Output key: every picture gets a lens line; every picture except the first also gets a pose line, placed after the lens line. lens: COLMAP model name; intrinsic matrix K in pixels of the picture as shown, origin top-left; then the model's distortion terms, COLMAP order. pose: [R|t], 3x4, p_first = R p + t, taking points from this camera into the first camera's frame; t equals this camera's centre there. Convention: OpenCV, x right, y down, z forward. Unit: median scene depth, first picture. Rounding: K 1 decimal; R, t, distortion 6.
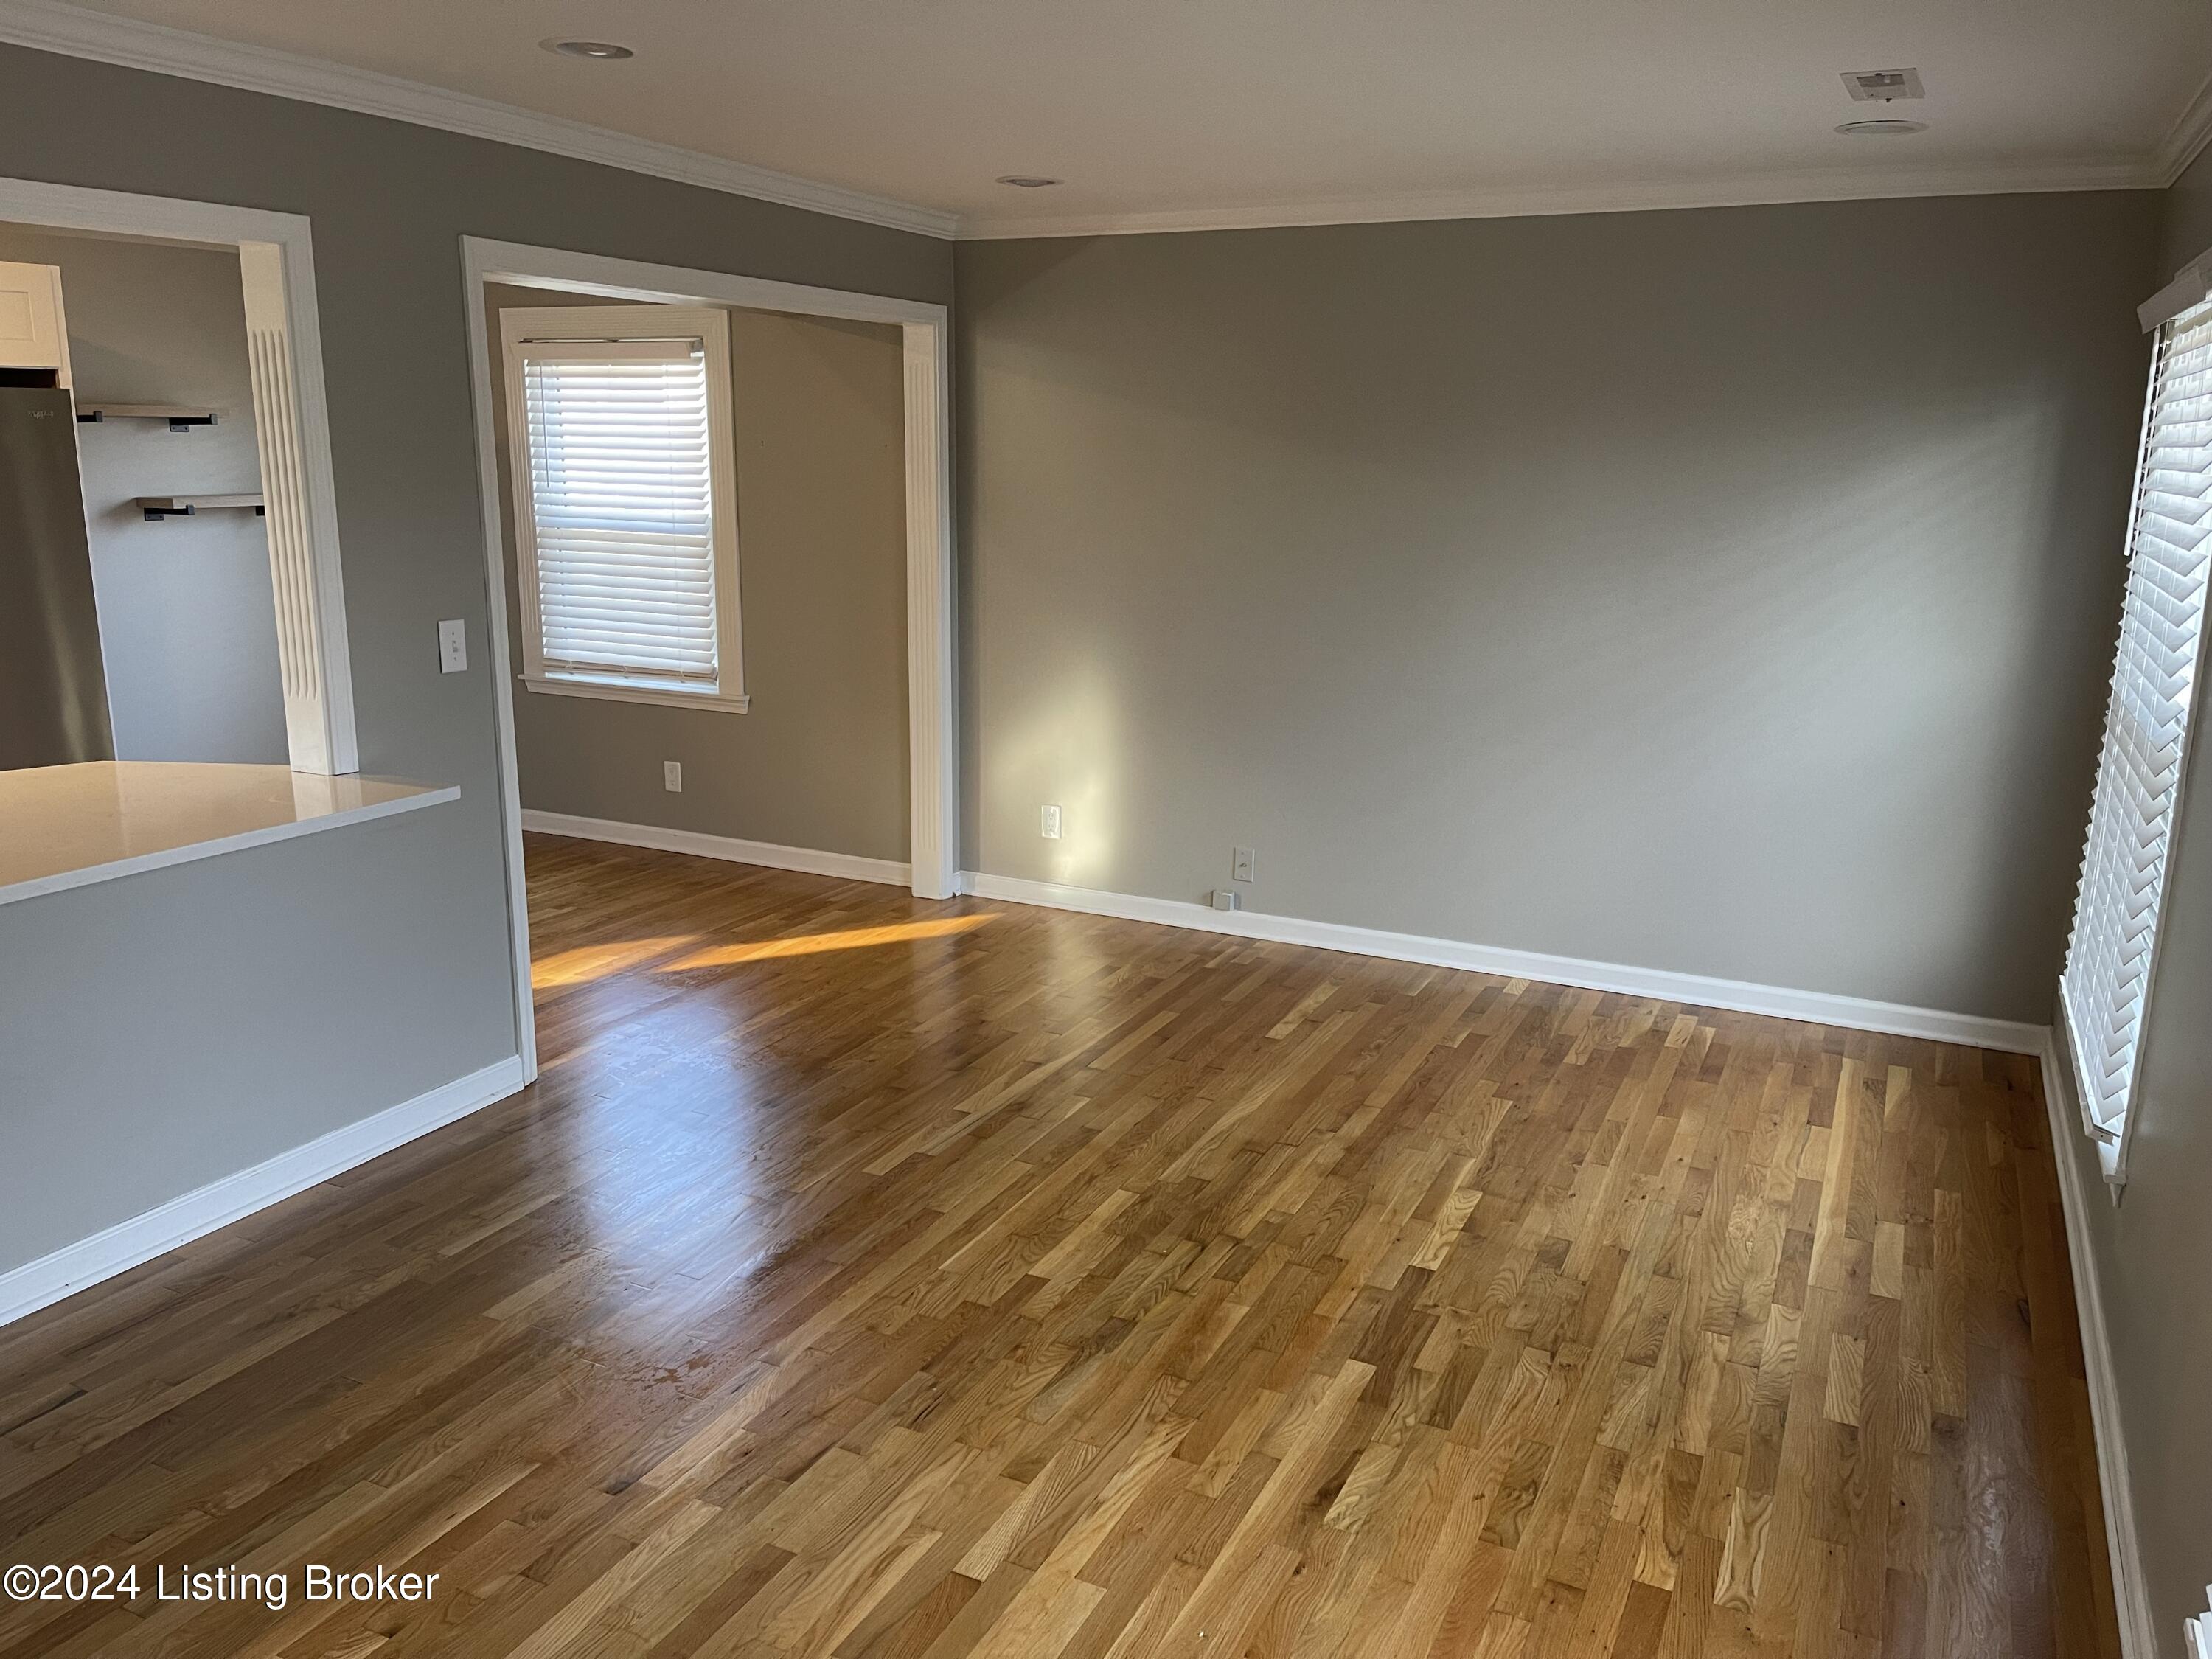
lens RADIAL K [[1682.2, 0, 1107.5], [0, 1682.2, 826.0], [0, 0, 1]] dist [0.056309, -0.024532]
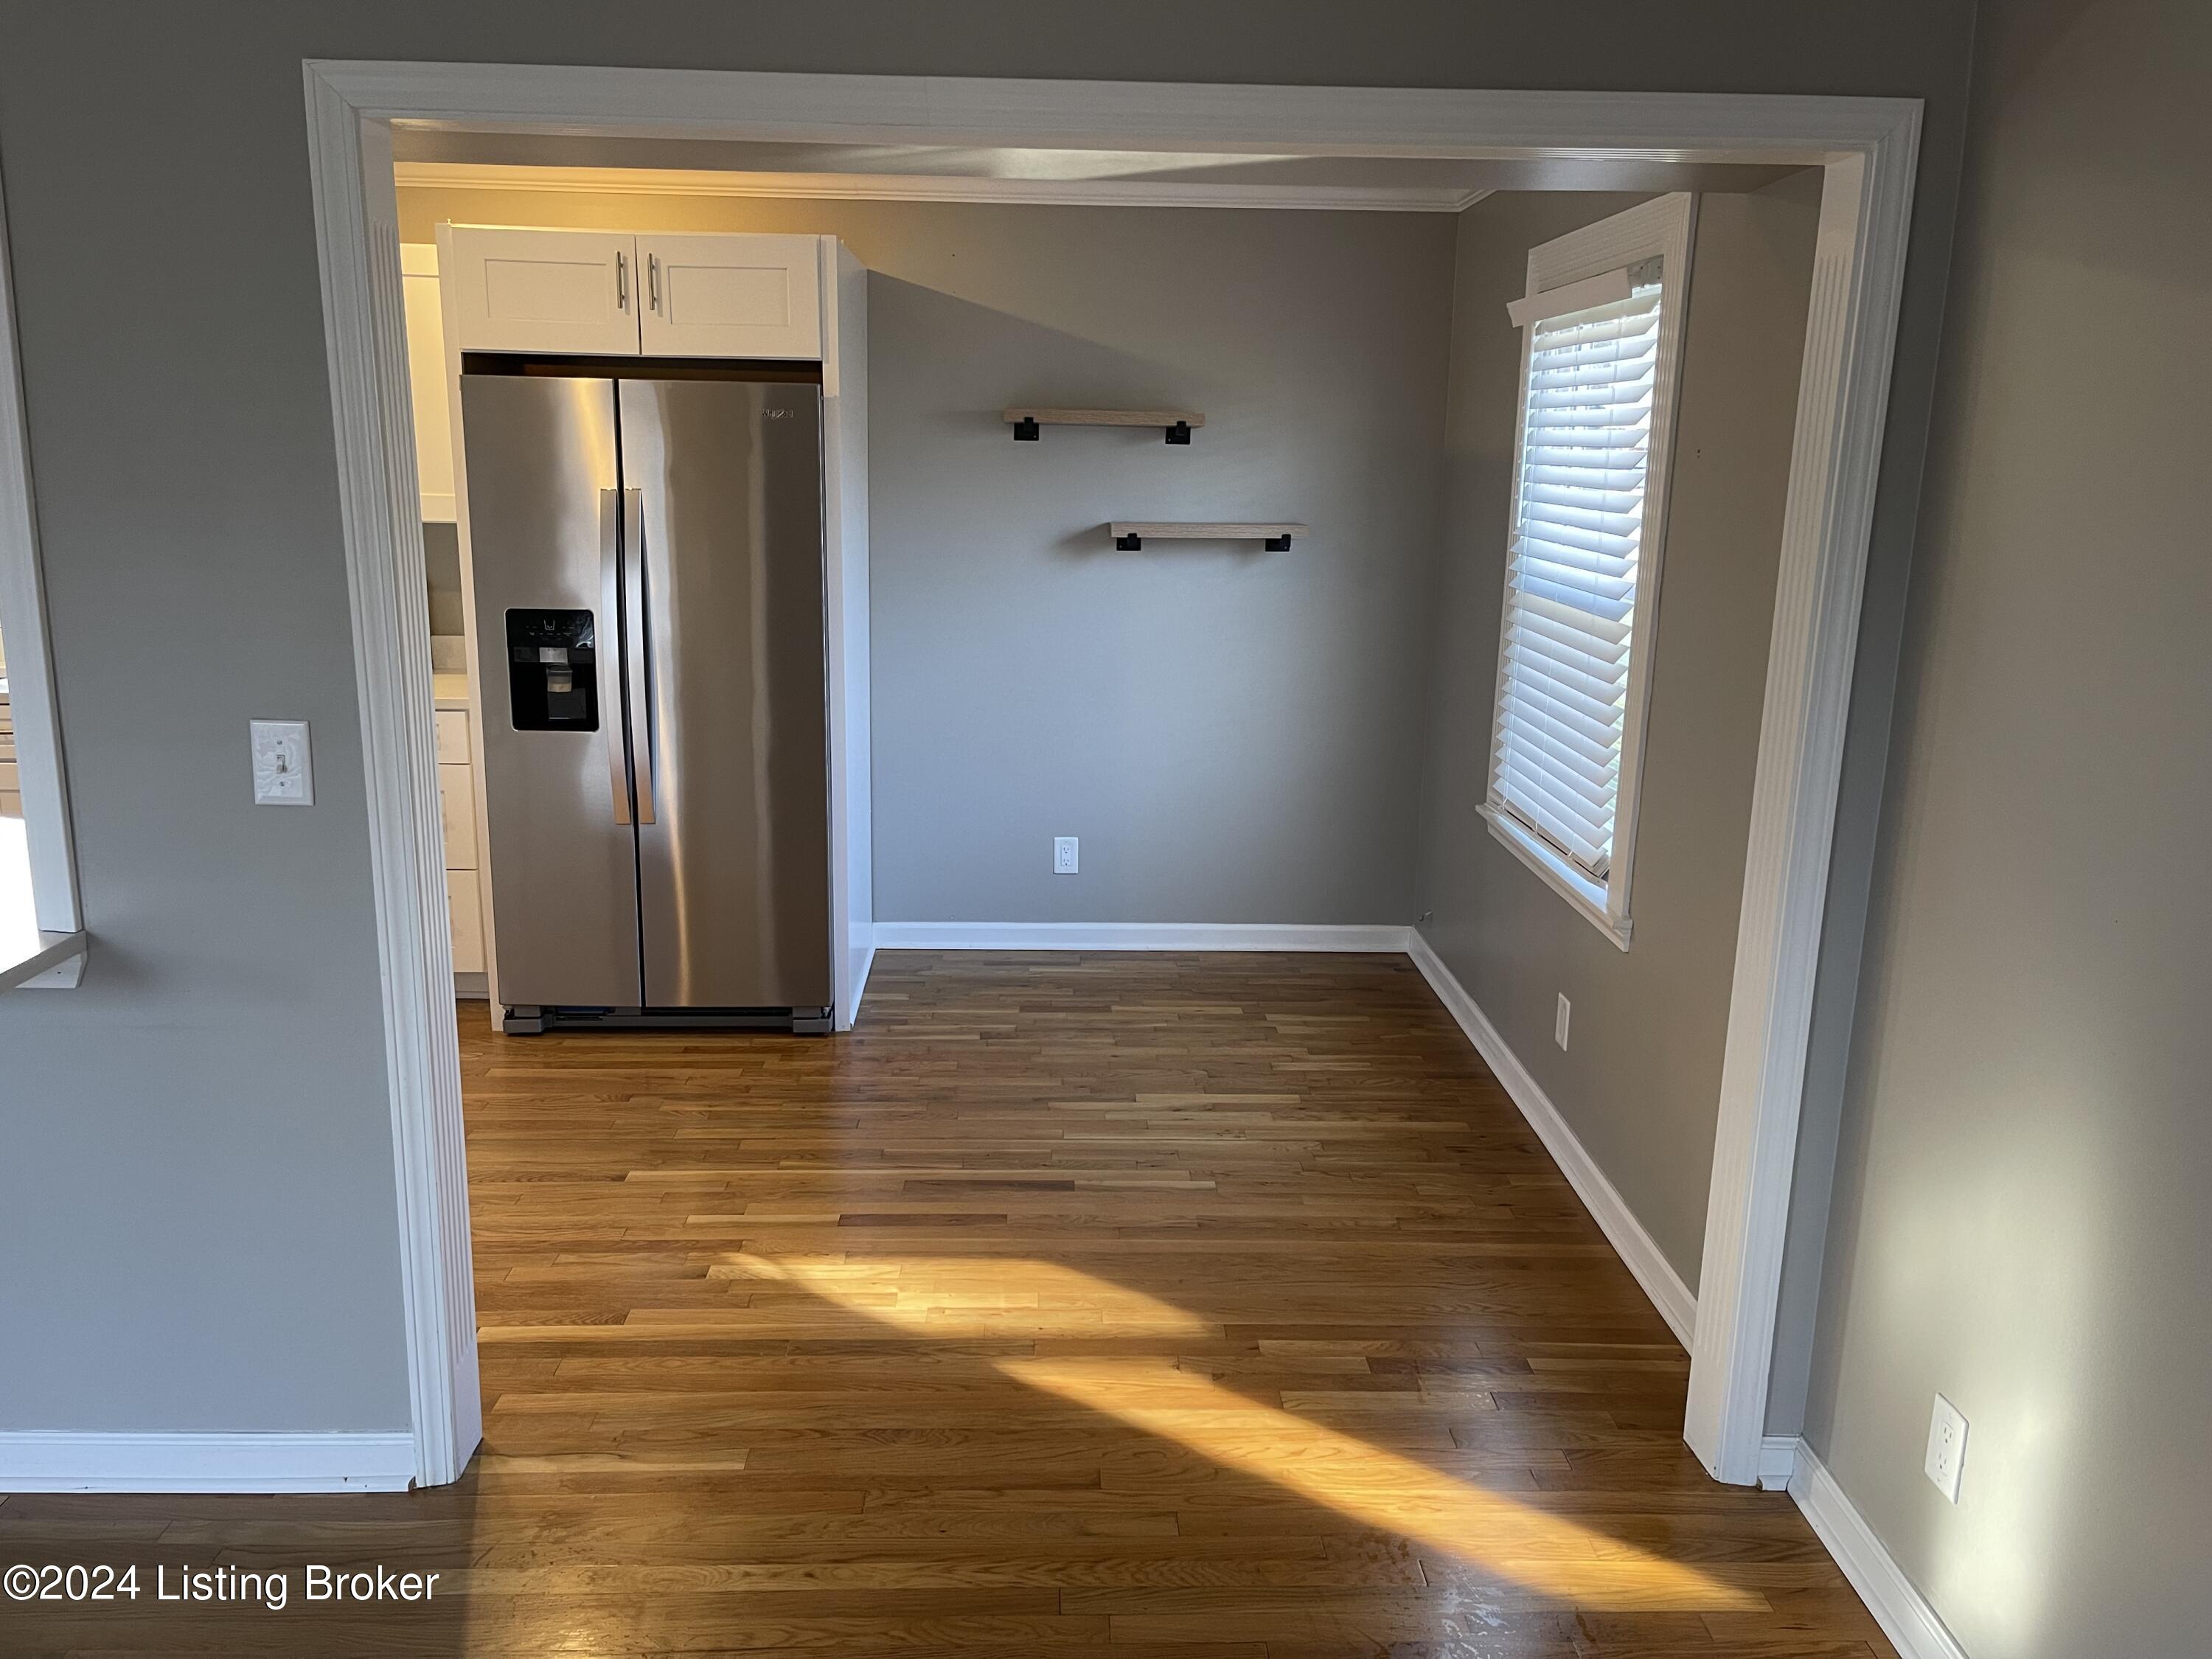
lens RADIAL K [[1682.2, 0, 1106.2], [0, 1682.2, 830.8], [0, 0, 1]] dist [0.056309, -0.024532]
pose [[0.469854, 0.198410, -0.860157, 0.189890], [-0.213477, 0.971030, 0.107375, -0.145978], [0.856542, 0.133173, 0.498598, 0.665470]]
